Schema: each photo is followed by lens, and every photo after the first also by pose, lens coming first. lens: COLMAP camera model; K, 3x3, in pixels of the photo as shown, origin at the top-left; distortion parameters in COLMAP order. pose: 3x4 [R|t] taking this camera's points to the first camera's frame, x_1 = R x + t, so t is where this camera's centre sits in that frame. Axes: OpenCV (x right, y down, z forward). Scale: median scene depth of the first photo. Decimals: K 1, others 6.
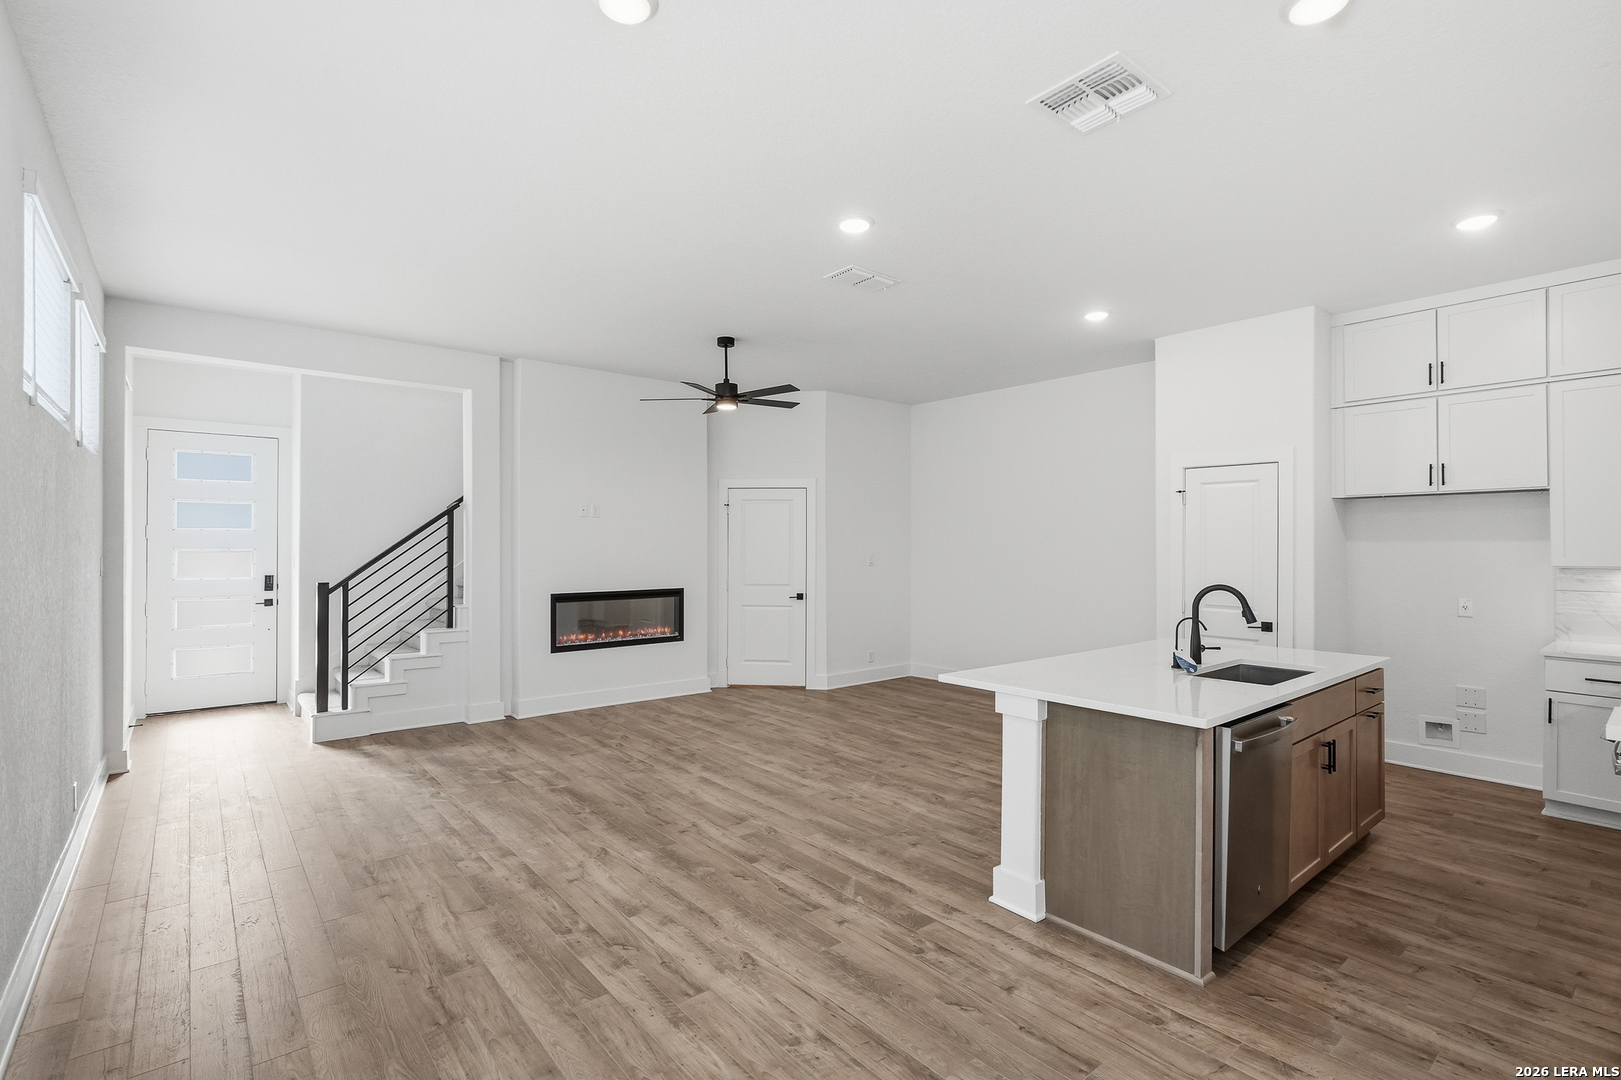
lens RADIAL K [[757.2, 0, 805.9], [0, 757.2, 539.8], [0, 0, 1]] dist [-0.013994, 0.006419]
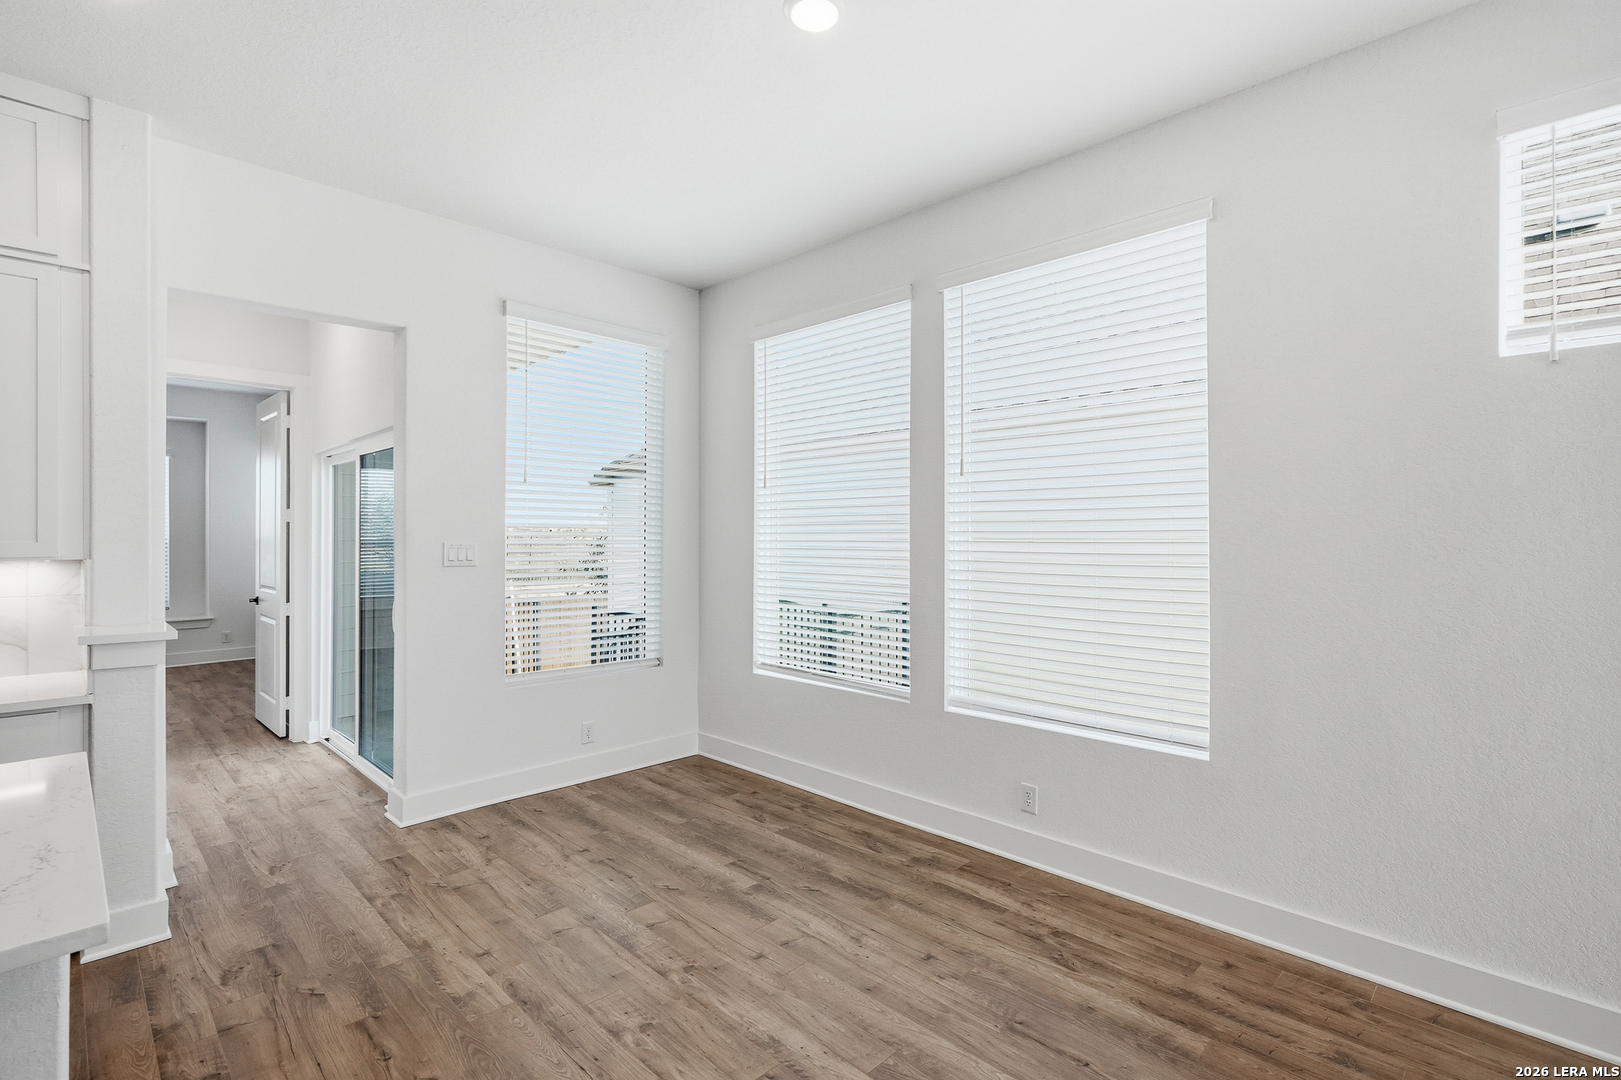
lens RADIAL K [[757.2, 0, 813.0], [0, 757.2, 531.3], [0, 0, 1]] dist [-0.013994, 0.006419]
pose [[-0.994983, 0.000250, -0.100040, -0.063962], [0.001166, 0.999958, -0.009100, 0.013143], [0.100034, -0.009171, -0.994942, 0.956227]]
